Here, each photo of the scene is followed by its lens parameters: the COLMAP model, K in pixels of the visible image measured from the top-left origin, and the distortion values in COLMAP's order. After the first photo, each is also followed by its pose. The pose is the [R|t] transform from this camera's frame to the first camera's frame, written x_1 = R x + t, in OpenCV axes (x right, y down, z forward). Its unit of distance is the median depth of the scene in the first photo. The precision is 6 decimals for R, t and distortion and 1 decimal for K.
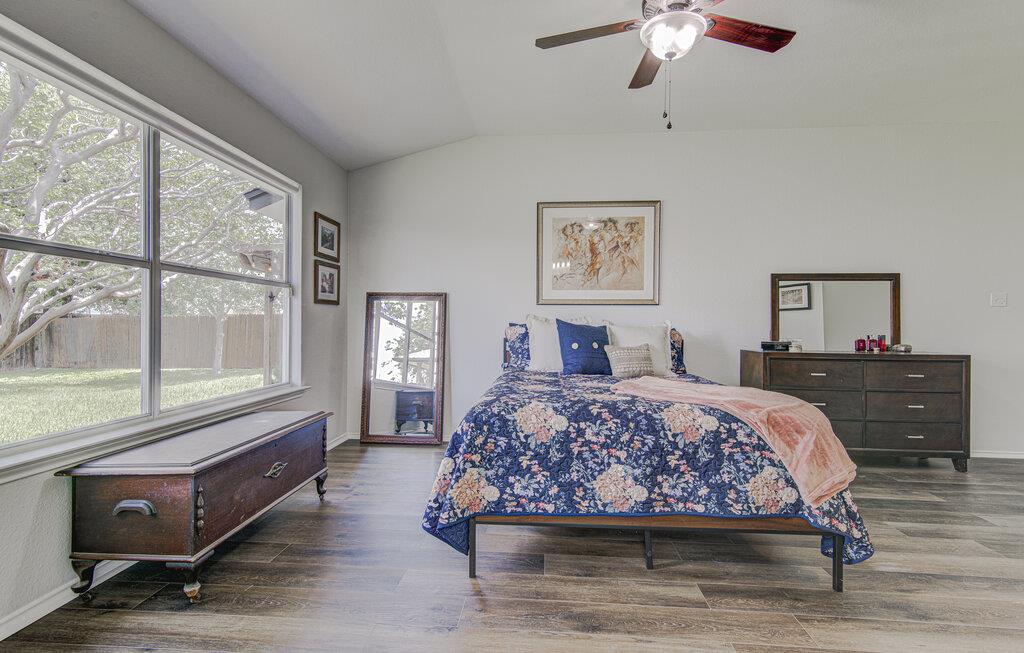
lens RADIAL K [[470.9, 0, 510.1], [0, 470.9, 324.7], [0, 0, 1]] dist [-0.001525, 0.000046]
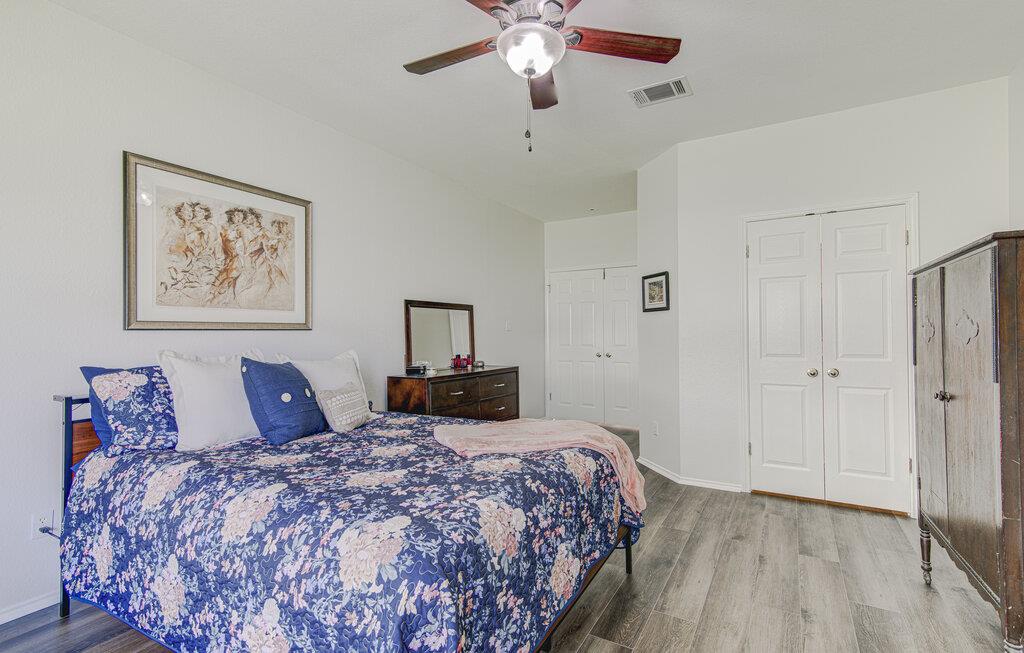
lens RADIAL K [[470.9, 0, 513.4], [0, 470.9, 325.6], [0, 0, 1]] dist [-0.001525, 0.000046]
pose [[0.428550, 0.005383, 0.903502, -0.268190], [0.012254, 0.999856, -0.011770, -0.037006], [-0.903435, 0.016116, 0.428422, 0.348867]]
